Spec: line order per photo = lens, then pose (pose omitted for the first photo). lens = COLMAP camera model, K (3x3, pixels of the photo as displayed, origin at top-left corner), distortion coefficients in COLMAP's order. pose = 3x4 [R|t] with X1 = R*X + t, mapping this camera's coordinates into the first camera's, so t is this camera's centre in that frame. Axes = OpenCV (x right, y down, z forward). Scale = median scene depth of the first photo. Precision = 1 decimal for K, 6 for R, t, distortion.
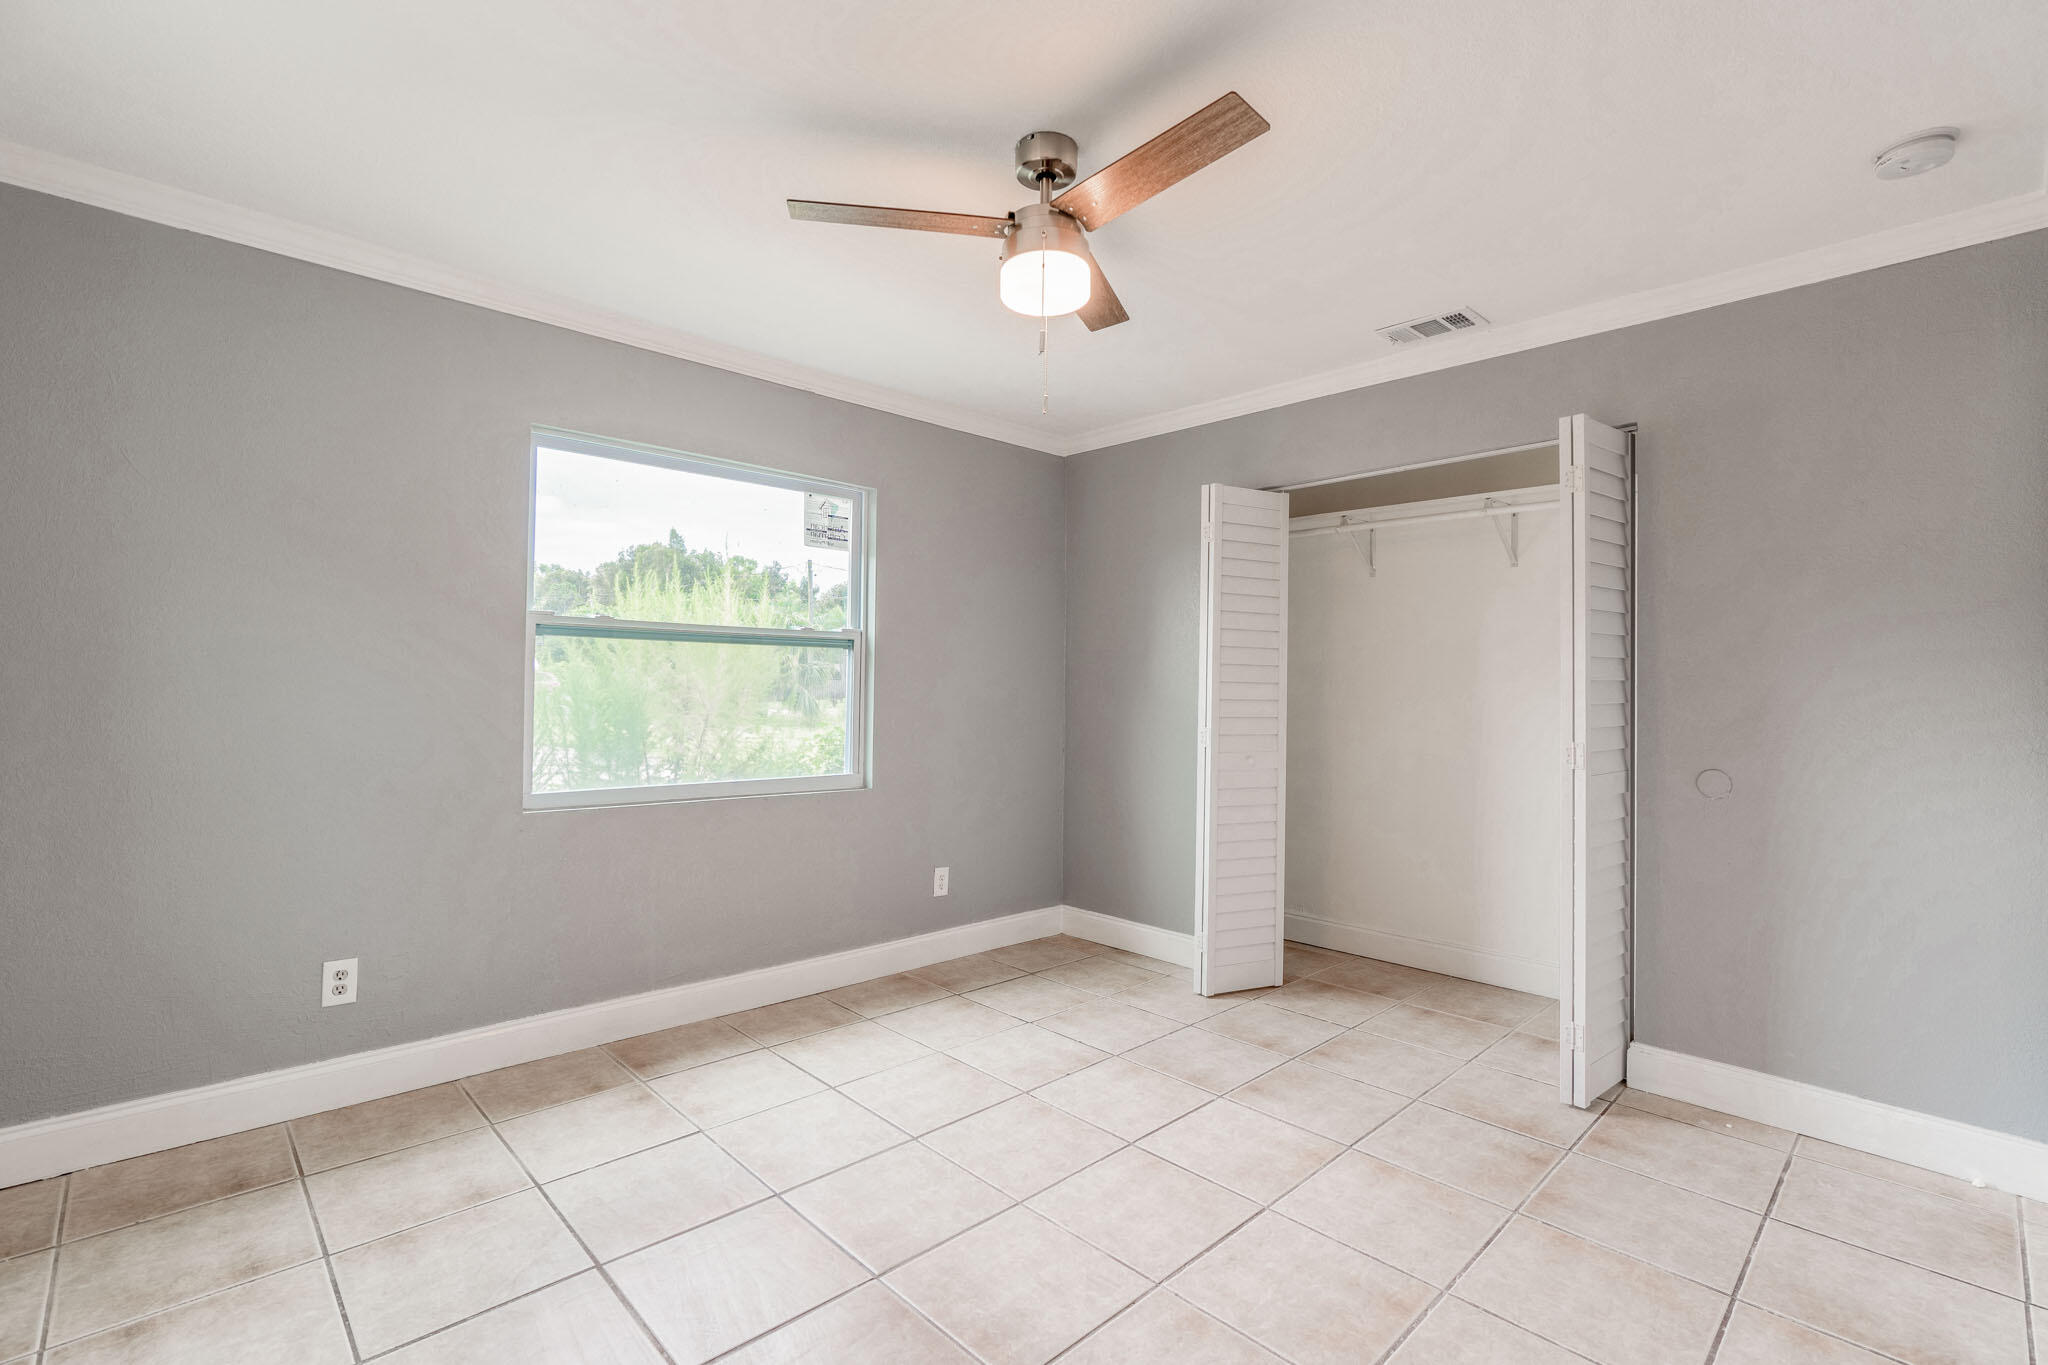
lens RADIAL K [[919.7, 0, 1032.4], [0, 919.7, 684.0], [0, 0, 1]] dist [-0.010695, 0.001809]
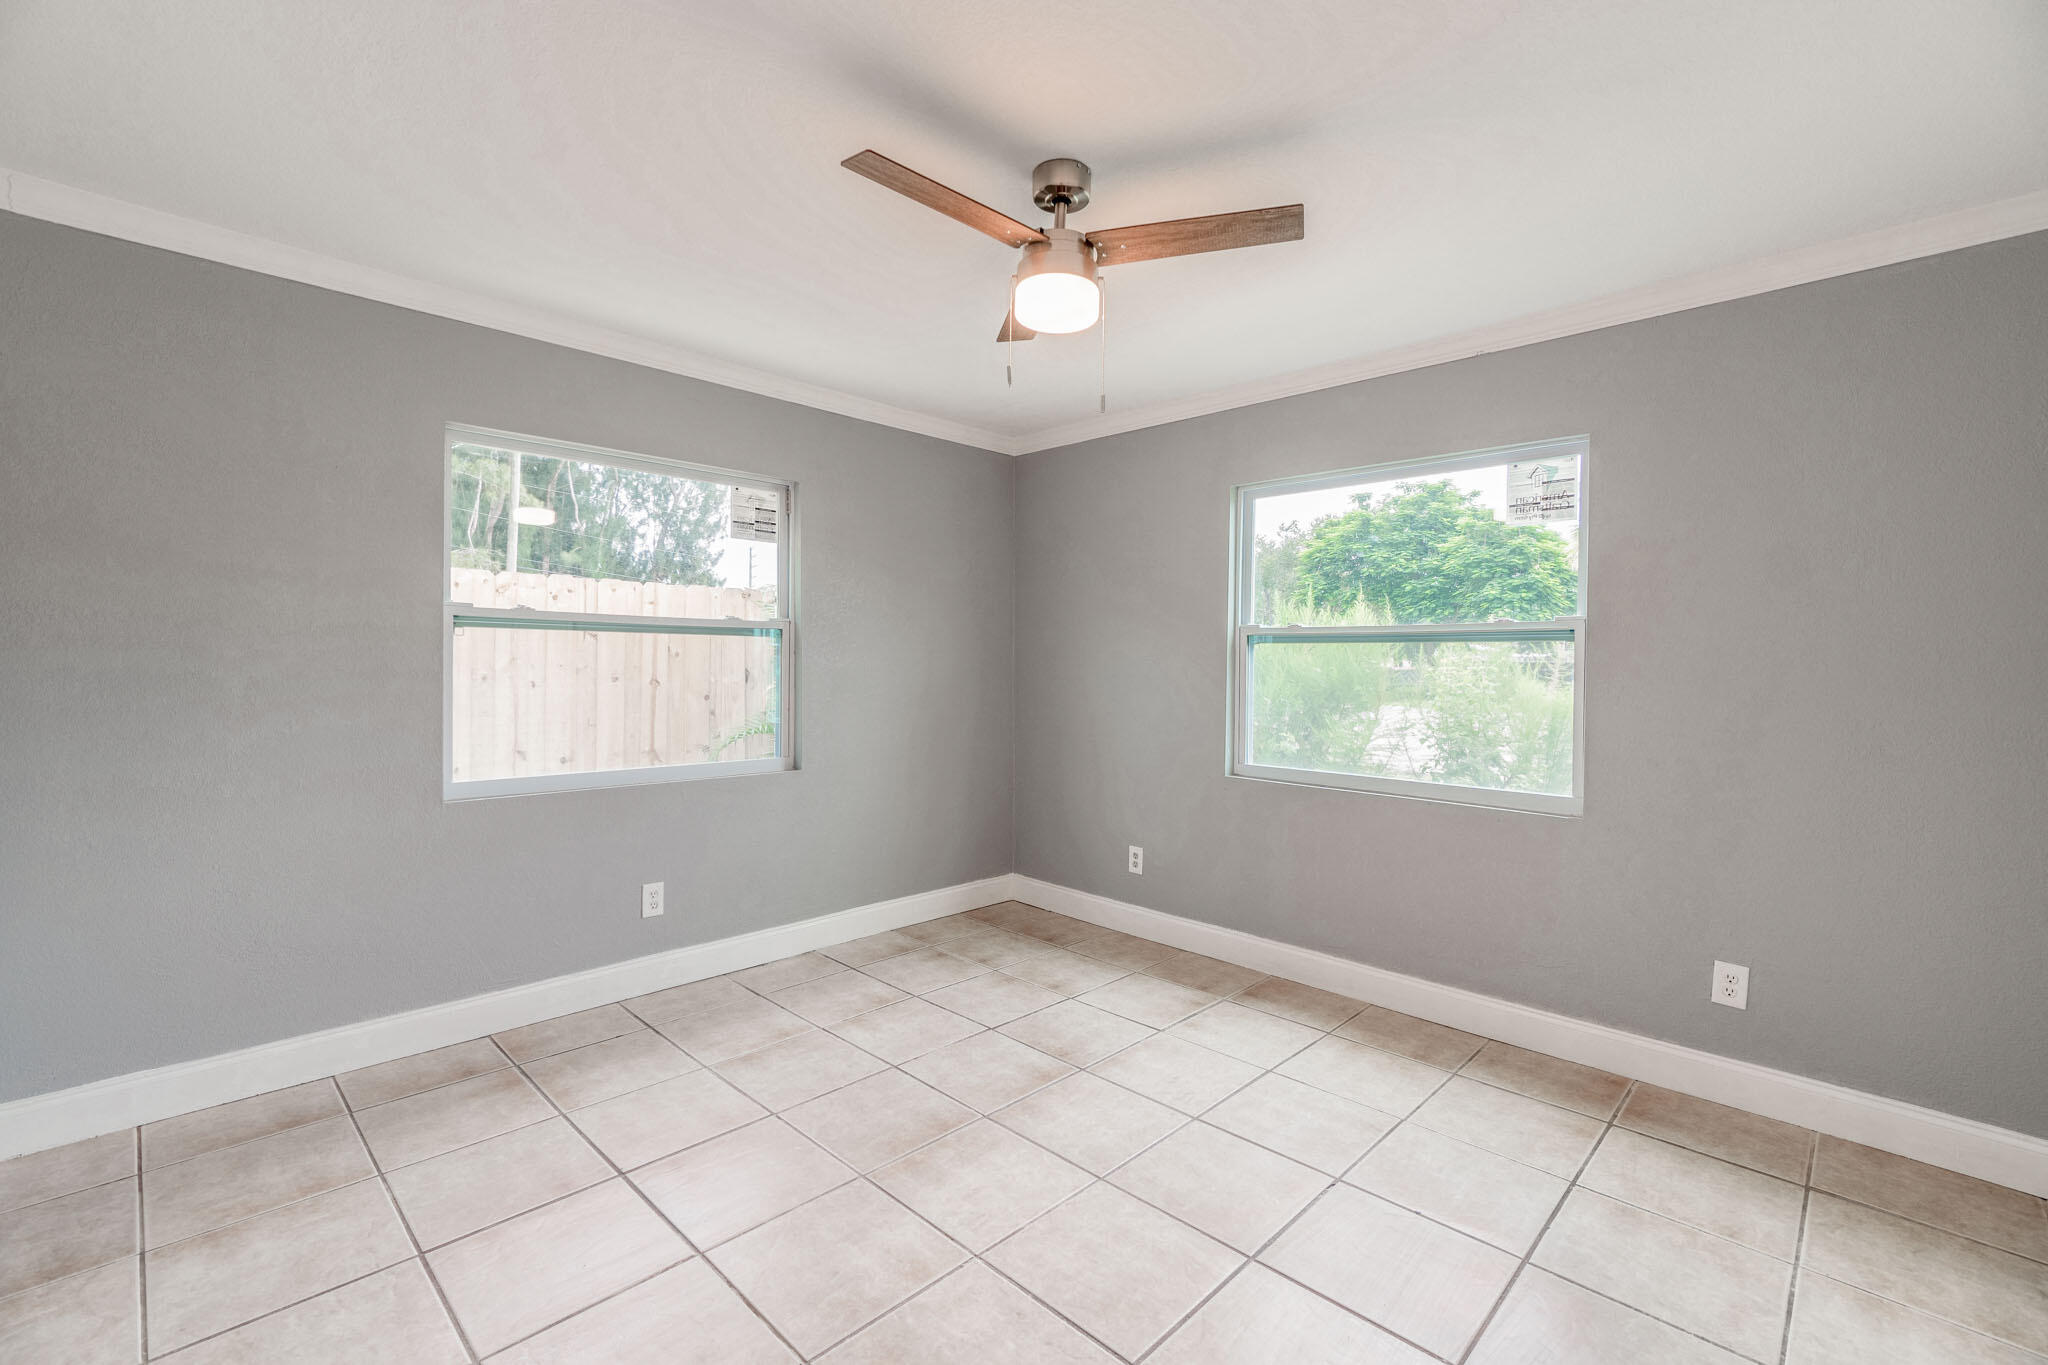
lens RADIAL K [[877.1, 0, 1019.3], [0, 877.1, 687.2], [0, 0, 1]] dist [-0.003882, 0.000950]
pose [[0.026629, 0.009295, -0.999602, 0.691391], [-0.013740, 0.999866, 0.008931, 0.001765], [0.999551, 0.013497, 0.026754, 0.624120]]
